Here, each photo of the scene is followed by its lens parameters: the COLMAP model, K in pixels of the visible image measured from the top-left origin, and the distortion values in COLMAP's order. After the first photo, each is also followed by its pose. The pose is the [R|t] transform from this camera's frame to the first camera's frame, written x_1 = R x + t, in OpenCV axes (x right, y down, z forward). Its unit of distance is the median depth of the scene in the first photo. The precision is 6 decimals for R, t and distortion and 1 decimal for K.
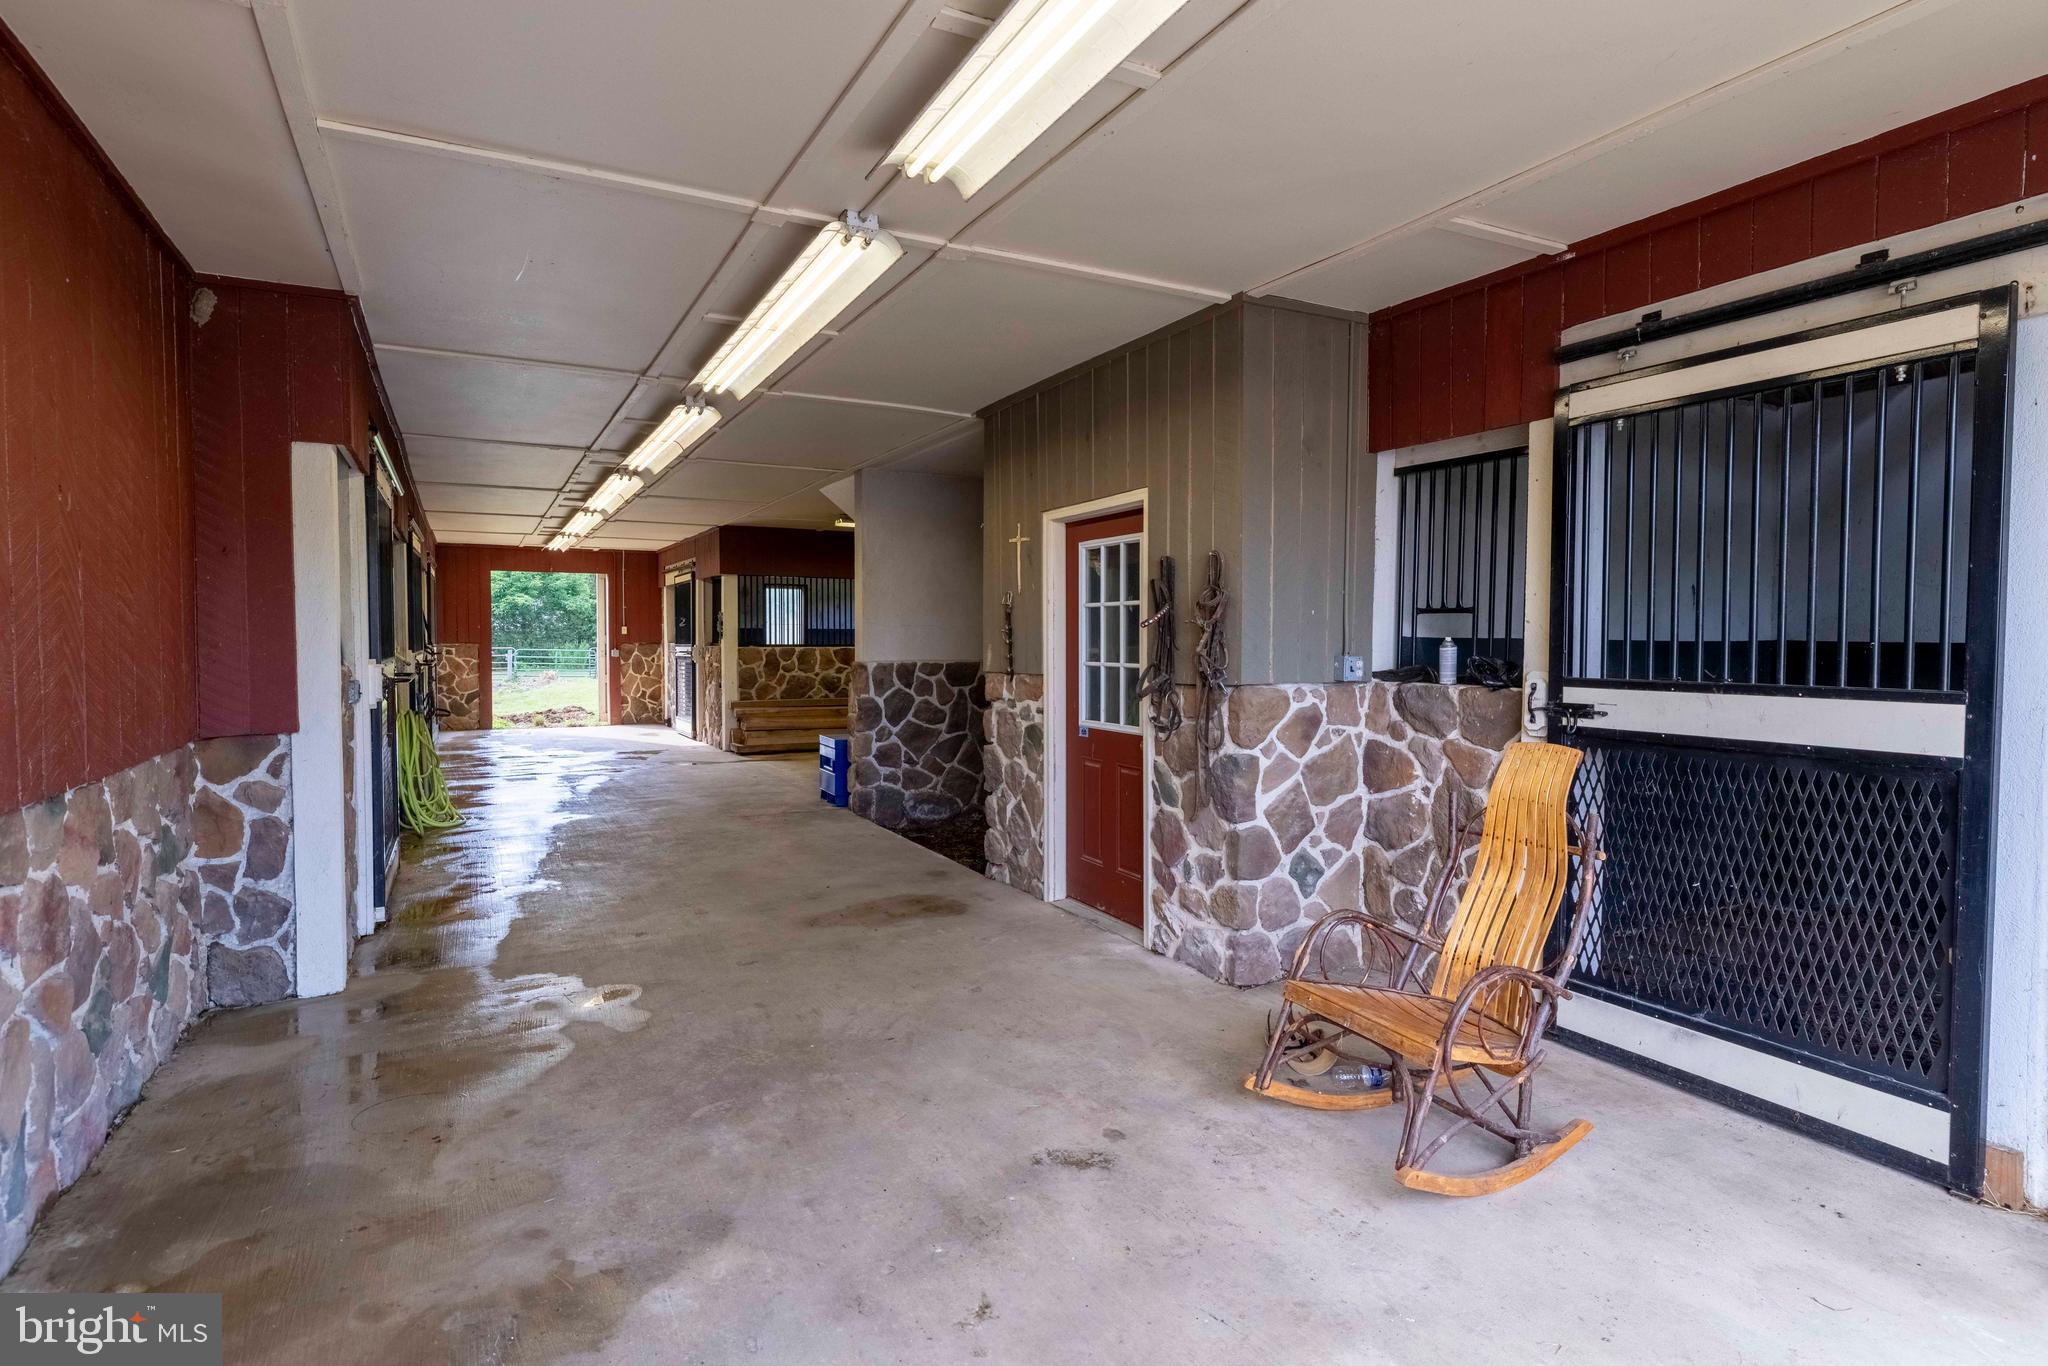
lens RADIAL K [[1042.8, 0, 1034.7], [0, 1042.8, 673.0], [0, 0, 1]] dist [0.003327, -0.001712]
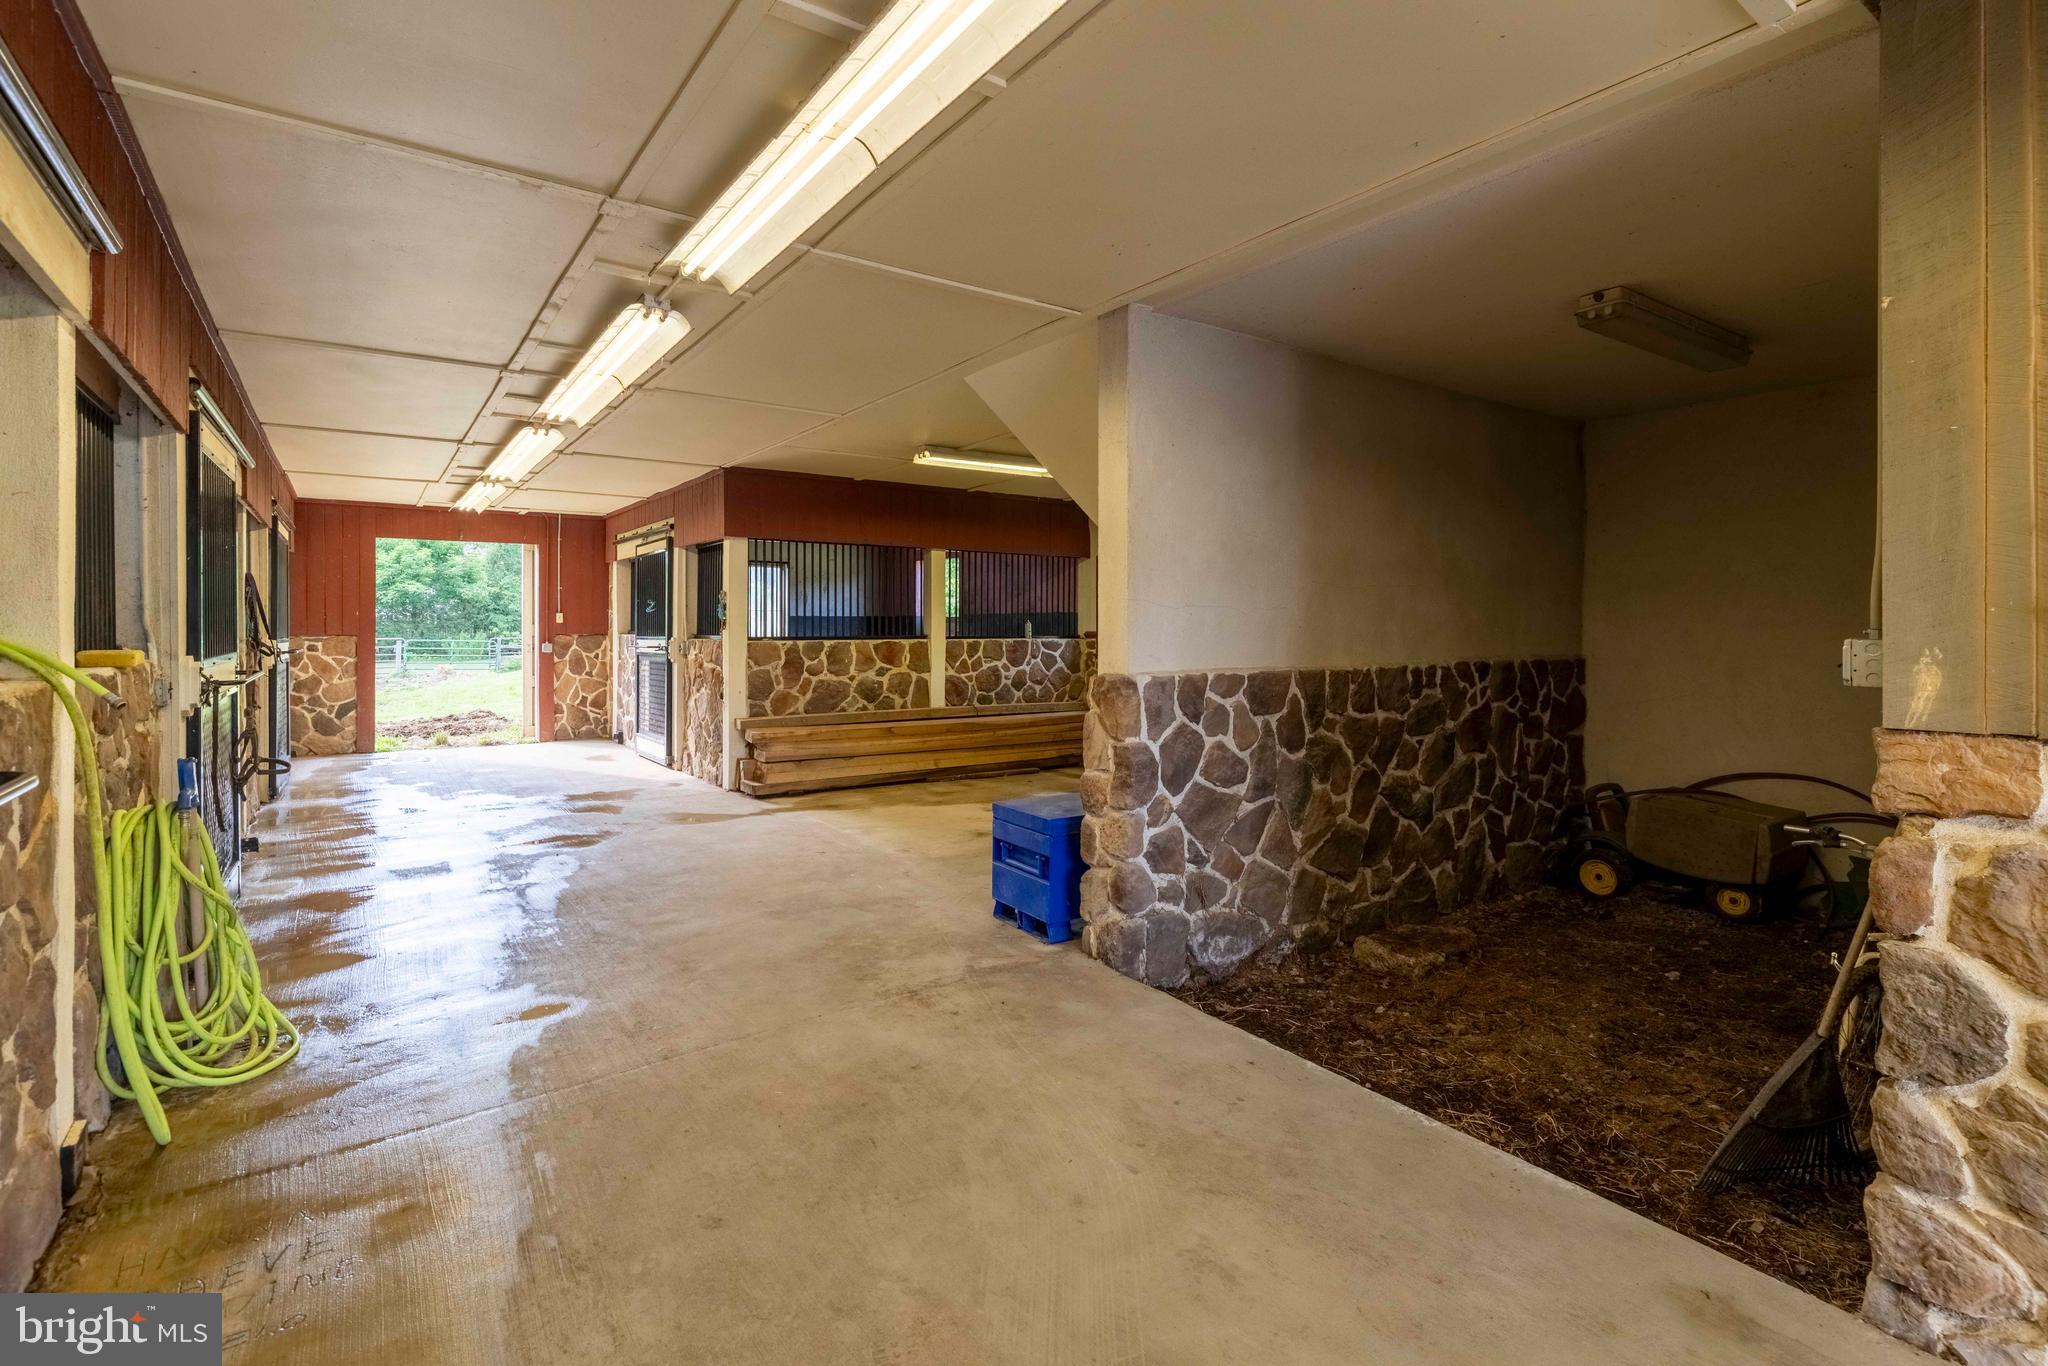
lens RADIAL K [[948.1, 0, 1001.2], [0, 948.1, 629.7], [0, 0, 1]] dist [0.004671, -0.000127]
pose [[0.994964, -0.001425, 0.100224, -0.175428], [0.004495, 0.999527, -0.030409, -0.012053], [-0.100133, 0.030707, 0.994500, 0.342210]]
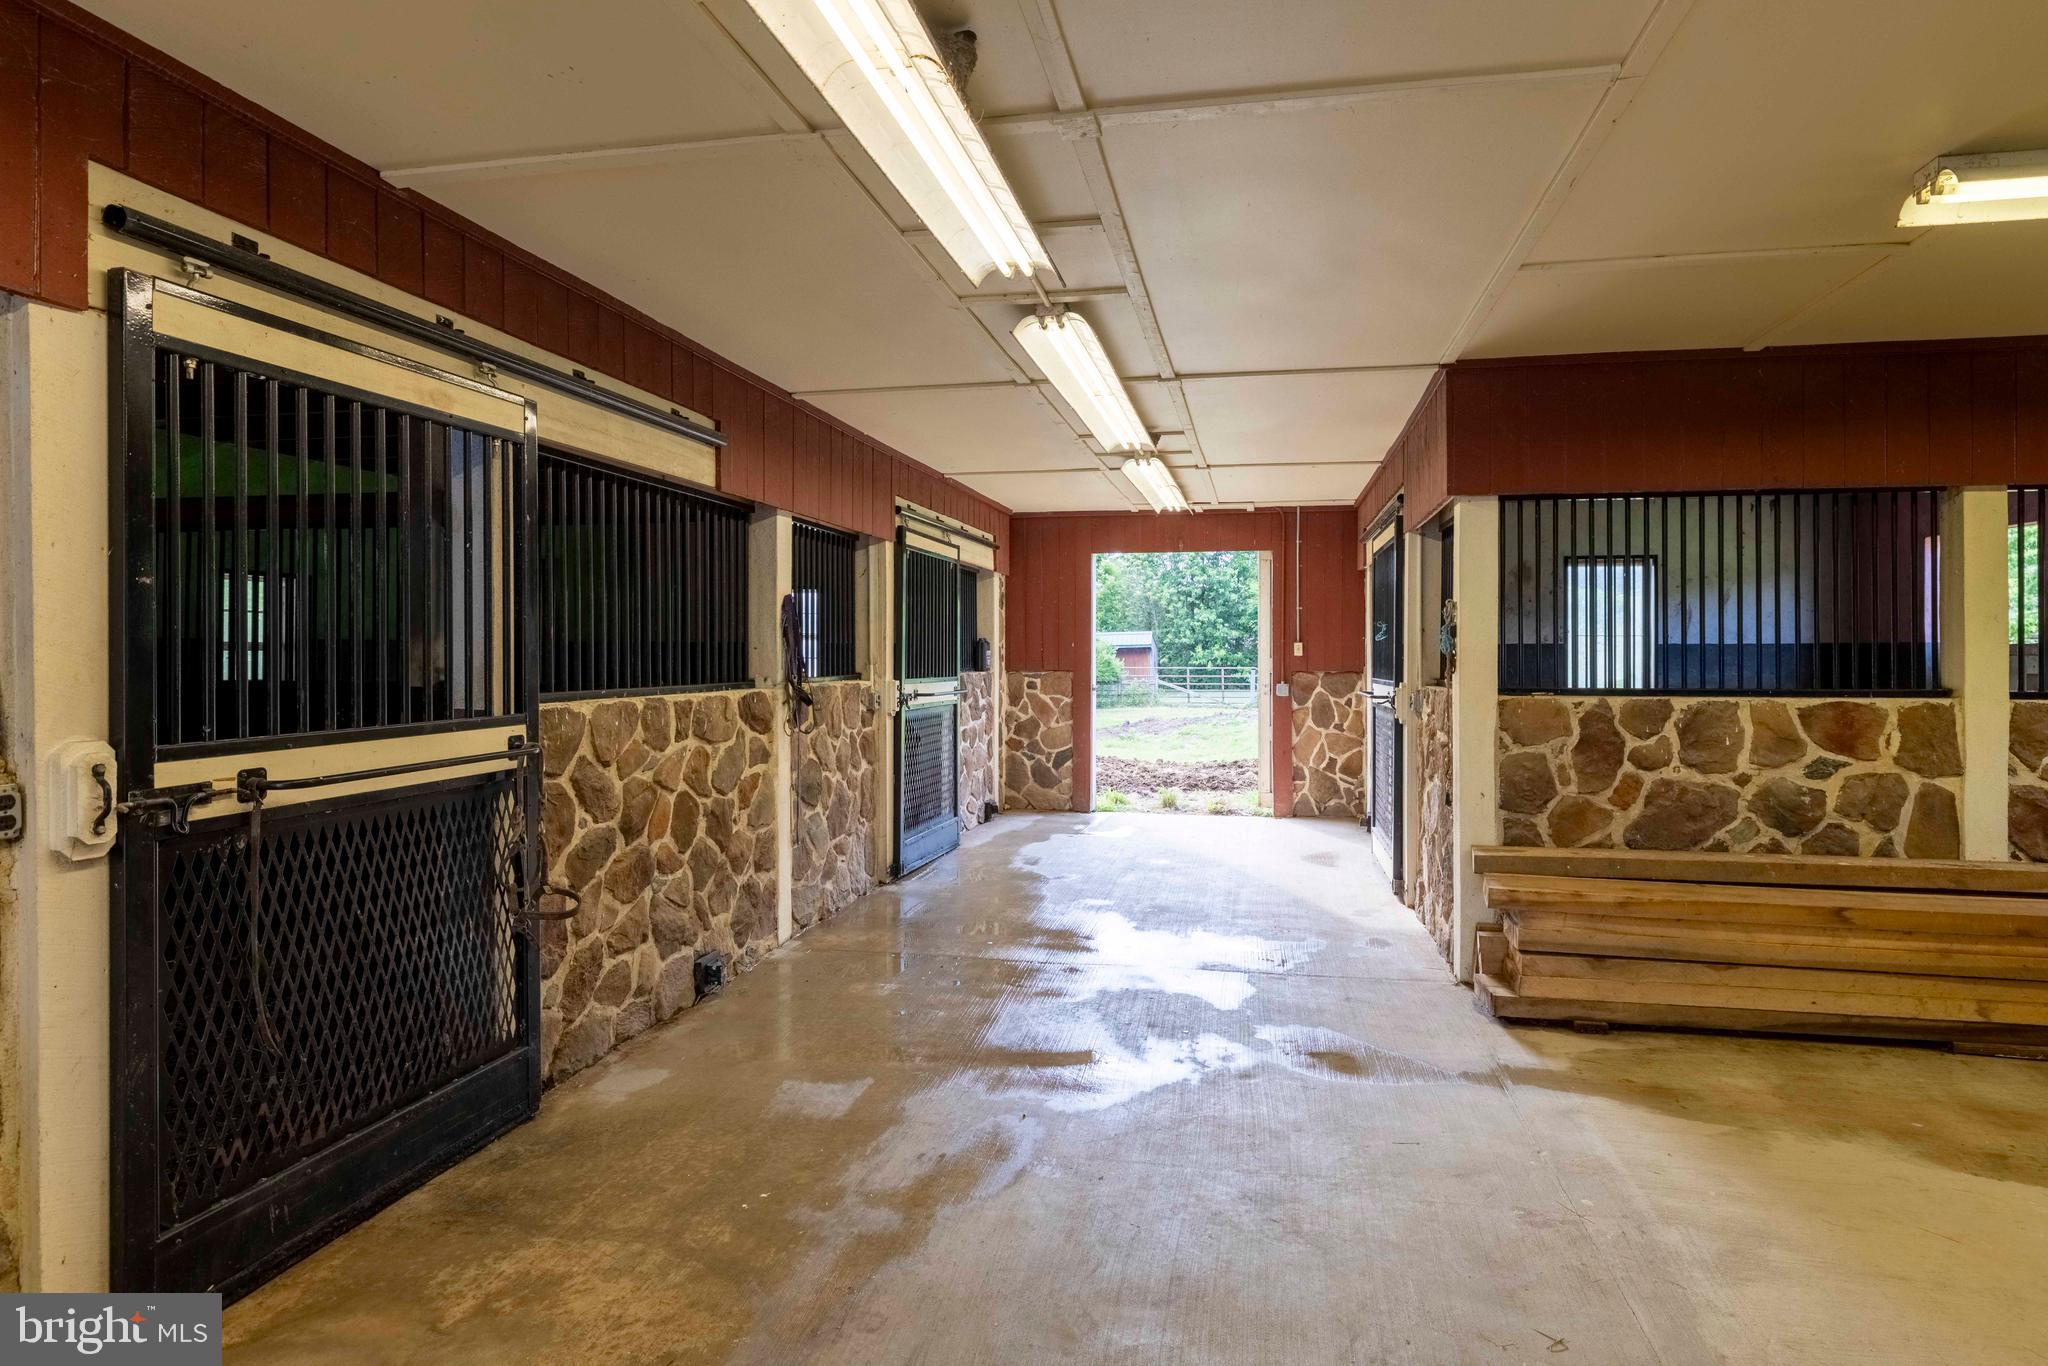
lens RADIAL K [[1042.8, 0, 1082.8], [0, 1042.8, 642.0], [0, 0, 1]] dist [0.003327, -0.001712]
pose [[0.780663, -0.007621, -0.624906, -0.167799], [-0.020846, 0.999052, -0.038225, -0.026288], [0.624604, 0.042867, 0.779764, 0.616220]]
